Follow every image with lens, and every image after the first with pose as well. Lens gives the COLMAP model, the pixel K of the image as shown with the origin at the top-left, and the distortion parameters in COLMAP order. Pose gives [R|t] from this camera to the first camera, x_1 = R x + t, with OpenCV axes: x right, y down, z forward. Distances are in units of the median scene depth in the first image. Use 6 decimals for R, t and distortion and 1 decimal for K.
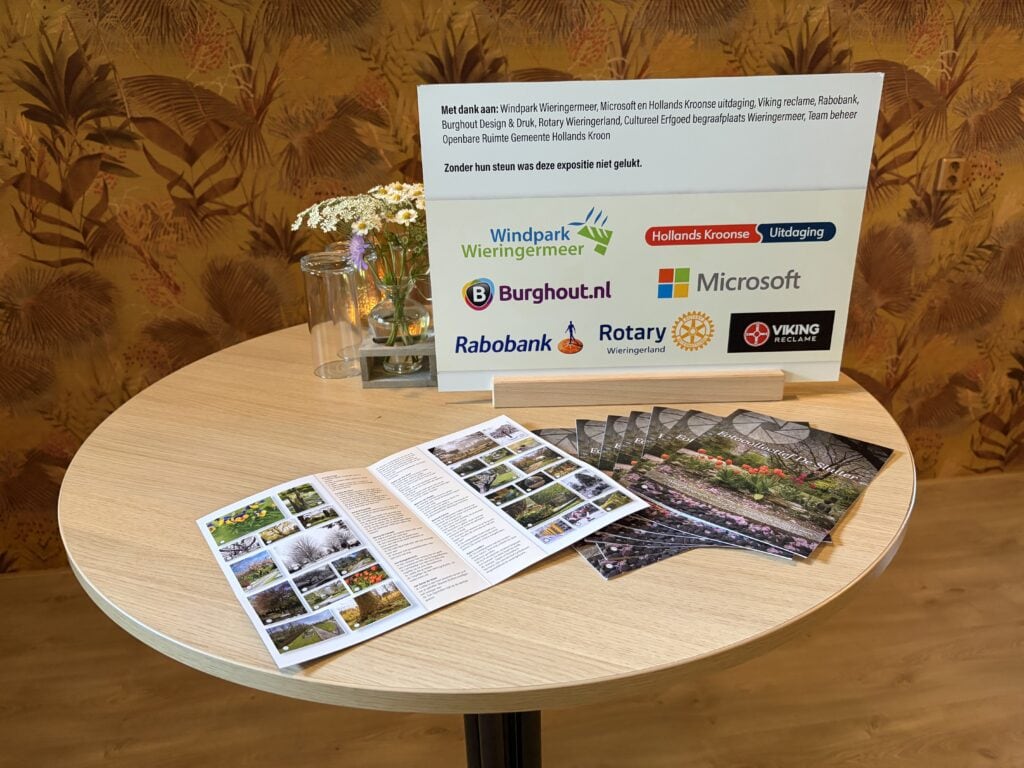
lens RADIAL K [[767.6, 0, 508.1], [0, 767.6, 367.1], [0, 0, 1]] dist [0.018713, -0.030942]
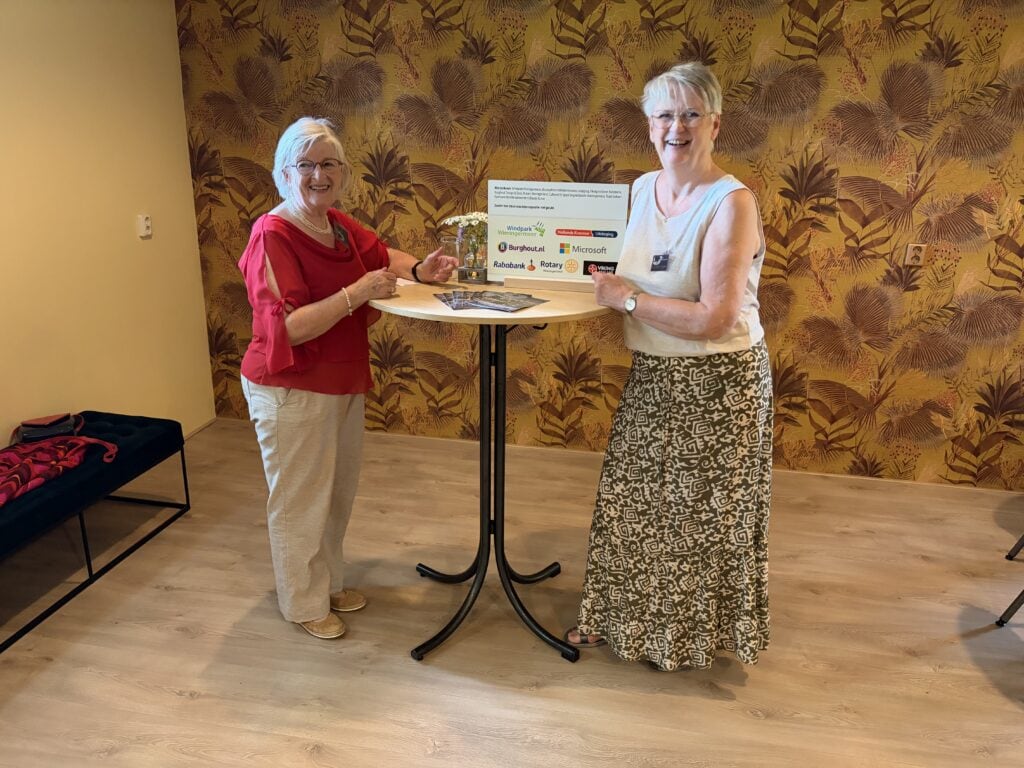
lens RADIAL K [[767.6, 0, 512.4], [0, 767.6, 383.6], [0, 0, 1]] dist [0.018713, -0.030942]
pose [[0.947650, 0.135332, -0.289215, 0.357688], [-0.157094, 0.986145, -0.053293, 0.223619], [0.277996, 0.095937, 0.955780, -0.693368]]
